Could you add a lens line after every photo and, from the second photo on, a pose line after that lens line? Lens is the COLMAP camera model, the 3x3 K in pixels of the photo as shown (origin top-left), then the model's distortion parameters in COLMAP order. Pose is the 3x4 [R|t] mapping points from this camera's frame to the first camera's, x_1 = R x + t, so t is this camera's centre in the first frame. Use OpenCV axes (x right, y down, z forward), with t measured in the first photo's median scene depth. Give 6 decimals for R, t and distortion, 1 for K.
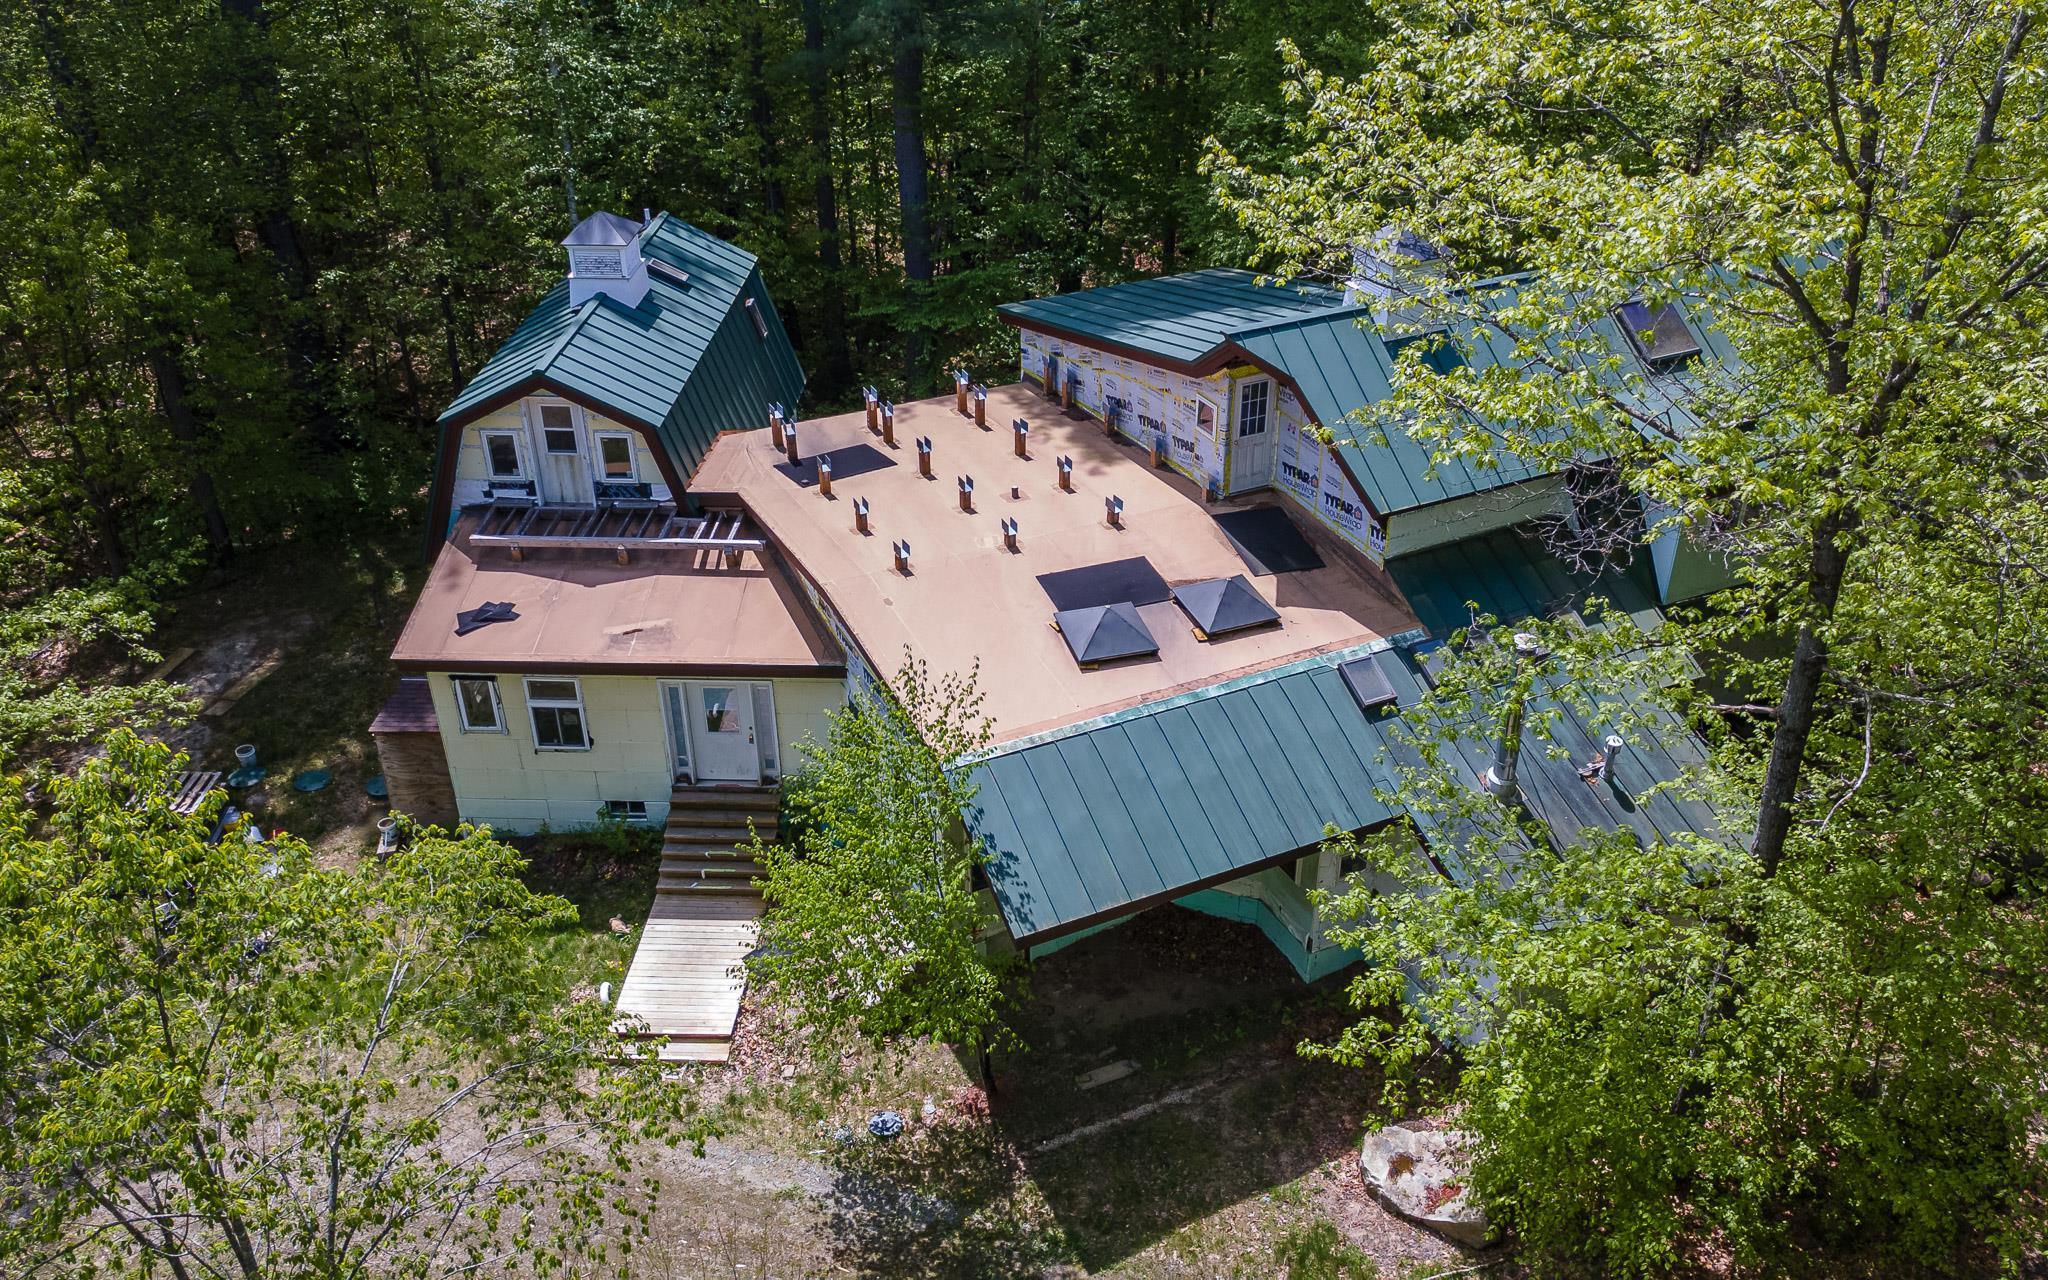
lens RADIAL K [[1610.8, 0, 1074.2], [0, 1610.8, 643.2], [0, 0, 1]] dist [0.045810, -0.000967]
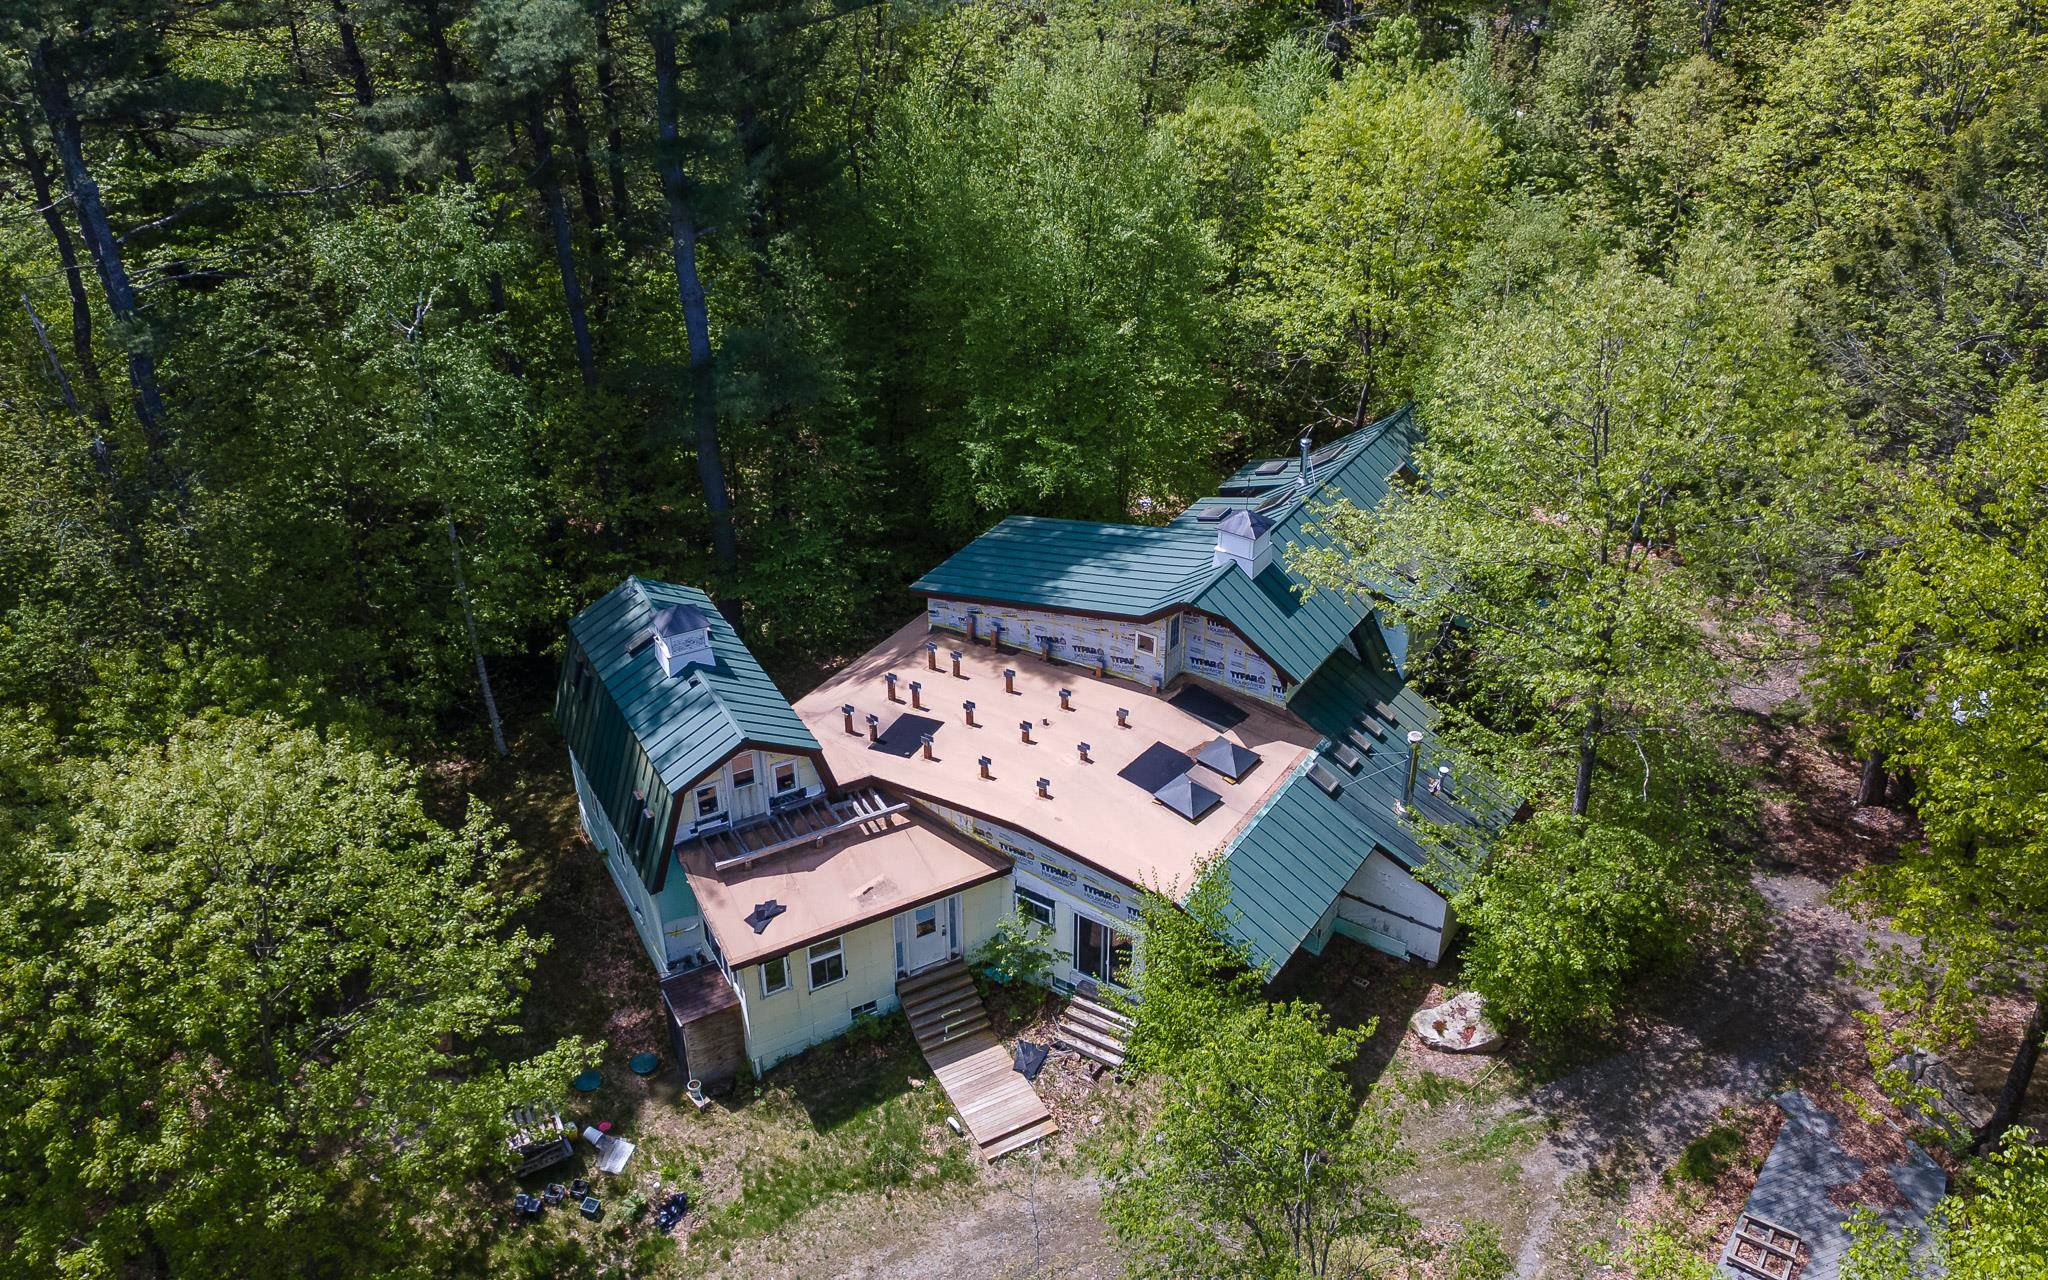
lens RADIAL K [[1610.8, 0, 1074.2], [0, 1610.8, 643.2], [0, 0, 1]] dist [0.045810, -0.000967]
pose [[0.865795, -0.266041, 0.423817, -0.666881], [0.264894, 0.962225, 0.062876, -0.264069], [-0.424535, 0.057829, 0.903563, -0.417666]]
